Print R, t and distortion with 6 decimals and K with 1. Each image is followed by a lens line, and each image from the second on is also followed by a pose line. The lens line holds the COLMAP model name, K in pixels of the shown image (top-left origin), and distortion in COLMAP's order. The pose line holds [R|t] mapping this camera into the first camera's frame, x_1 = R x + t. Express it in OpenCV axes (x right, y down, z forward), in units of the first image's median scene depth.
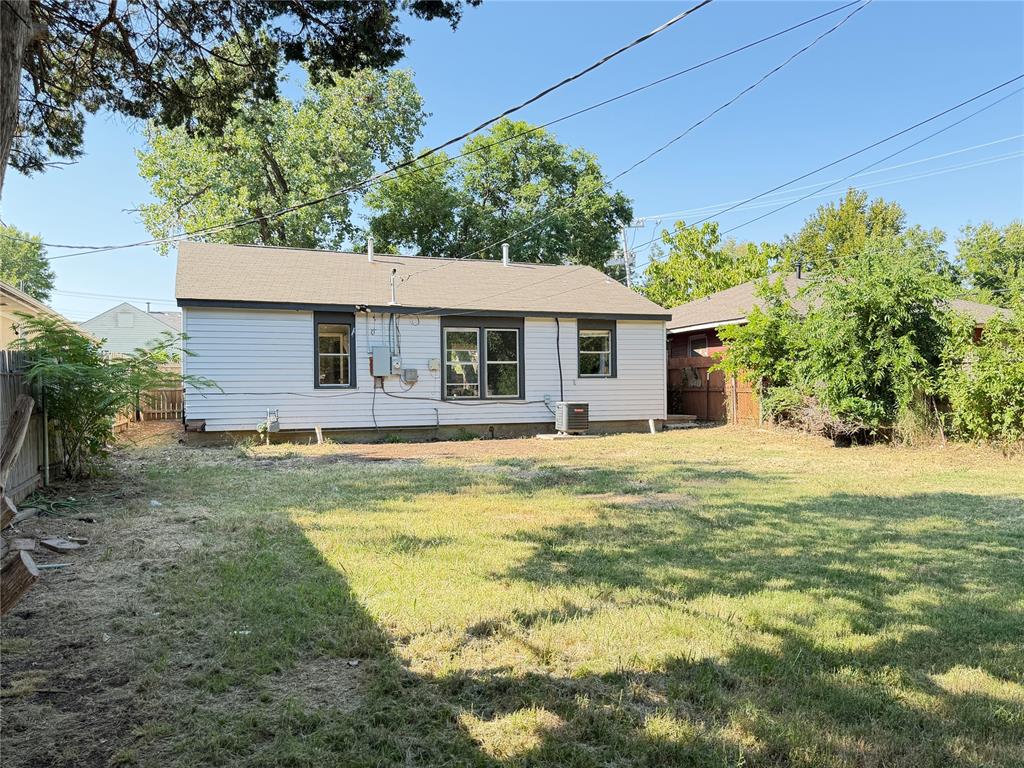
lens RADIAL K [[806.7, 0, 510.0], [0, 806.7, 388.5], [0, 0, 1]] dist [0.141170, -0.258127]
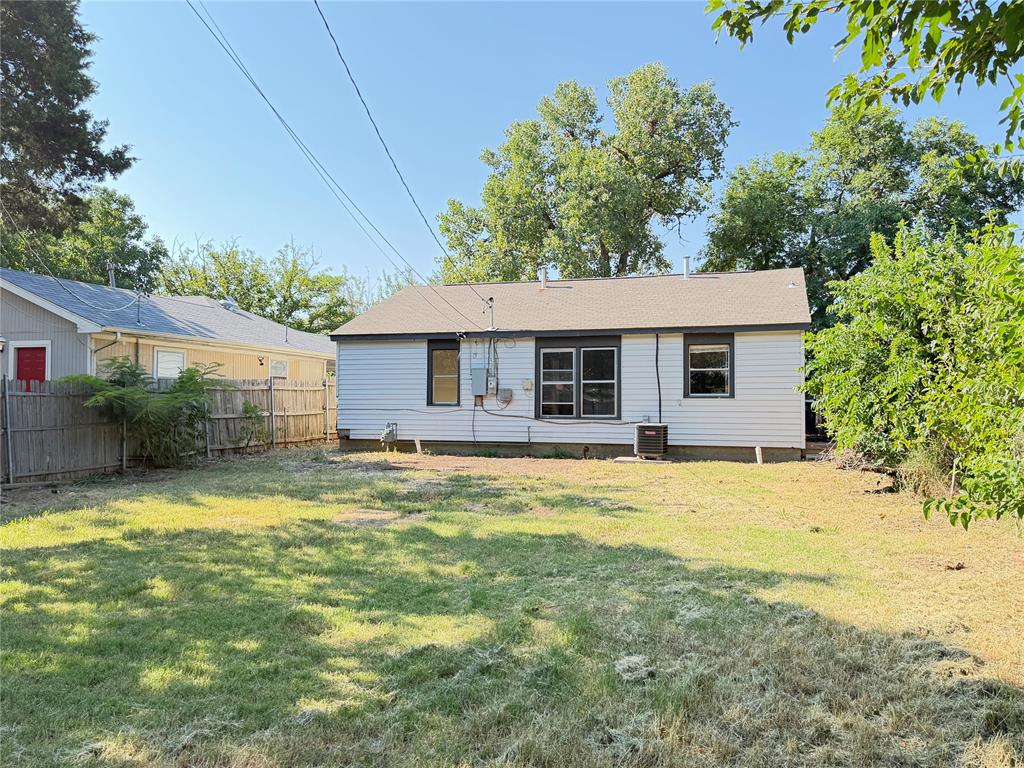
lens RADIAL K [[806.7, 0, 510.0], [0, 806.7, 388.5], [0, 0, 1]] dist [0.141170, -0.258127]
pose [[0.762210, -0.004143, -0.647317, 0.560299], [-0.013191, 0.999672, -0.021931, -0.001046], [0.647196, 0.025255, 0.761905, 0.182171]]
